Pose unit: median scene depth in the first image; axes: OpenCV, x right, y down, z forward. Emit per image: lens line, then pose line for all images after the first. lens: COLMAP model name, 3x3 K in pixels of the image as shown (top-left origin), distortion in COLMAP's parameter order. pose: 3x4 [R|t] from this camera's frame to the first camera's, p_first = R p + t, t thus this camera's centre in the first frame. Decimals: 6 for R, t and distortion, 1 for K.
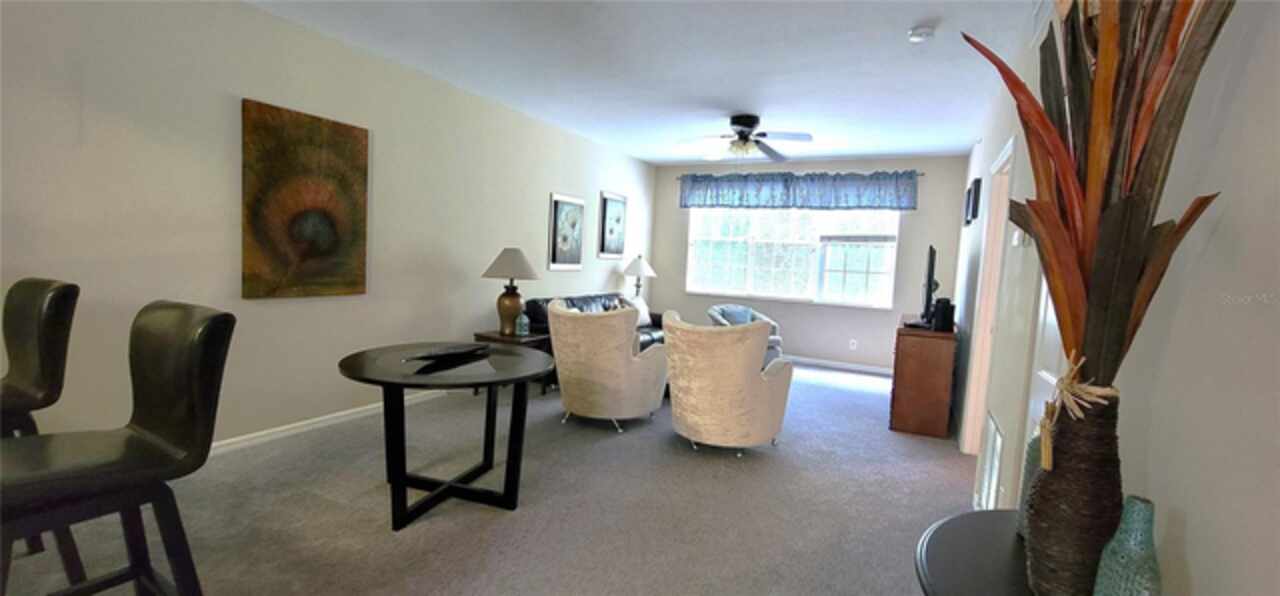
lens RADIAL K [[520.8, 0, 640.2], [0, 520.8, 296.9], [0, 0, 1]] dist [-0.003983, 0.000671]
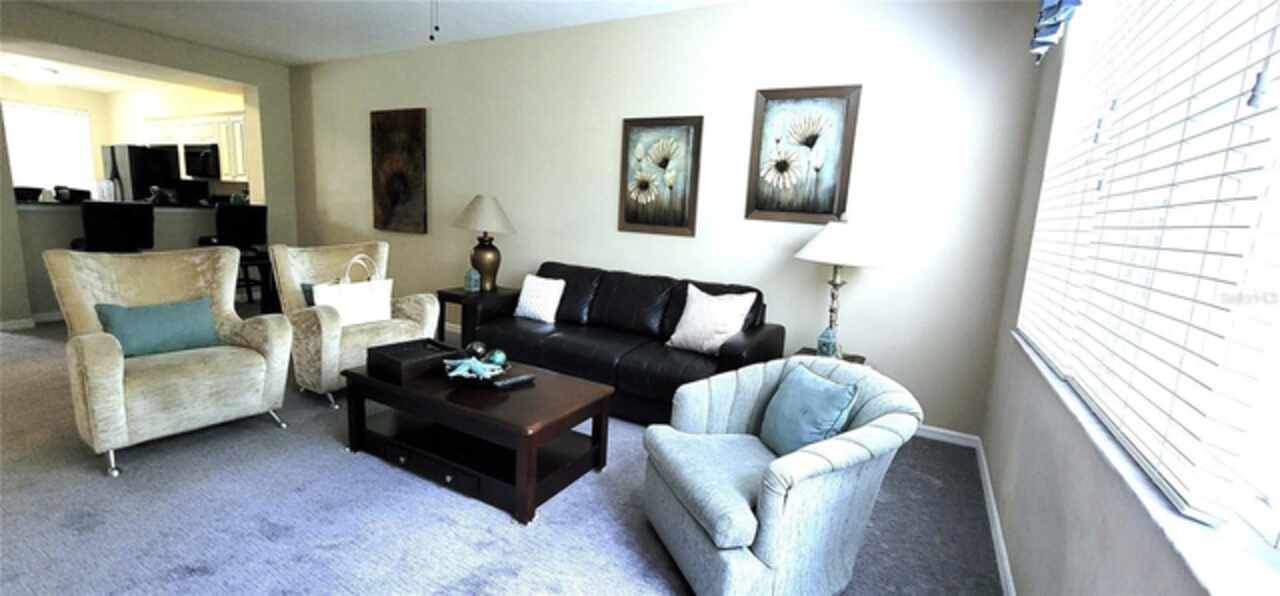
lens RADIAL K [[520.8, 0, 641.2], [0, 520.8, 299.0], [0, 0, 1]] dist [-0.003983, 0.000671]
pose [[-0.022630, 0.109550, -0.993724, 0.632988], [-0.137845, 0.984143, 0.111633, -0.055016], [0.990195, 0.139507, -0.007170, 1.262364]]
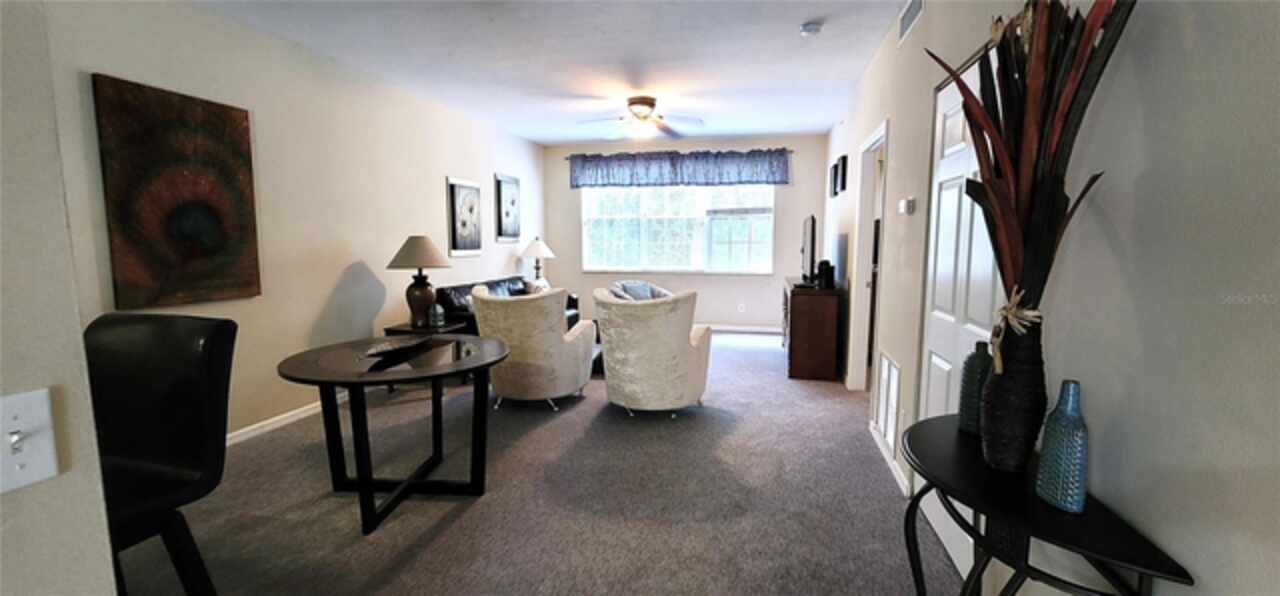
lens RADIAL K [[520.8, 0, 636.3], [0, 520.8, 295.8], [0, 0, 1]] dist [-0.003983, 0.000671]
pose [[0.969050, -0.077287, 0.234455, -0.087911], [0.068348, 0.996599, 0.046028, -0.001187], [-0.237215, -0.028579, 0.971037, -0.021484]]
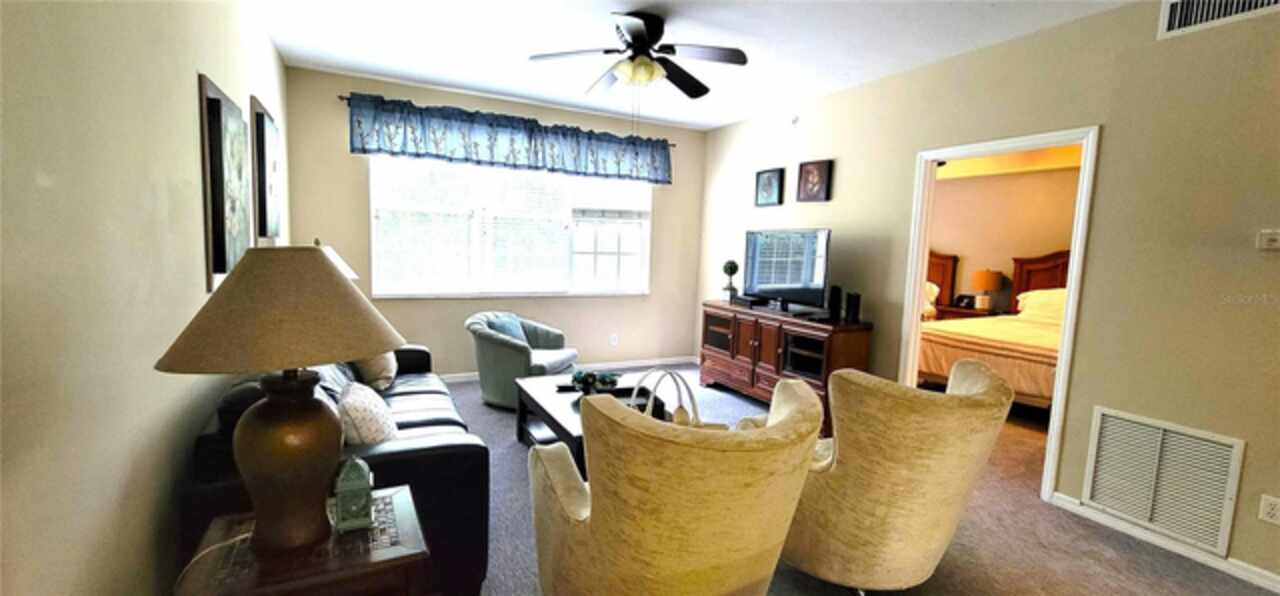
lens RADIAL K [[520.8, 0, 638.0], [0, 520.8, 302.0], [0, 0, 1]] dist [-0.003983, 0.000671]
pose [[0.597148, -0.112928, 0.794142, -0.337525], [0.061027, 0.993567, 0.095398, -0.068449], [-0.799806, -0.008502, 0.600198, 0.651254]]
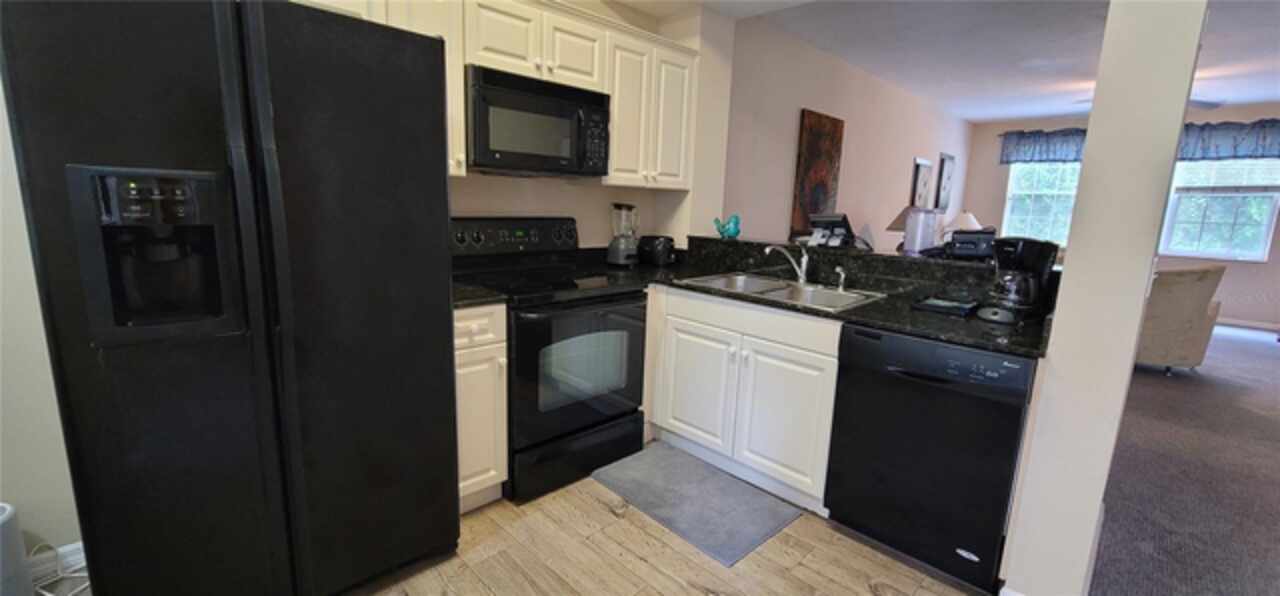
lens RADIAL K [[520.8, 0, 649.4], [0, 520.8, 293.8], [0, 0, 1]] dist [-0.003983, 0.000671]
pose [[0.955809, 0.032647, -0.292171, -0.464718], [-0.008758, 0.996536, 0.082699, 0.017494], [0.293859, -0.076486, 0.952784, -0.376997]]
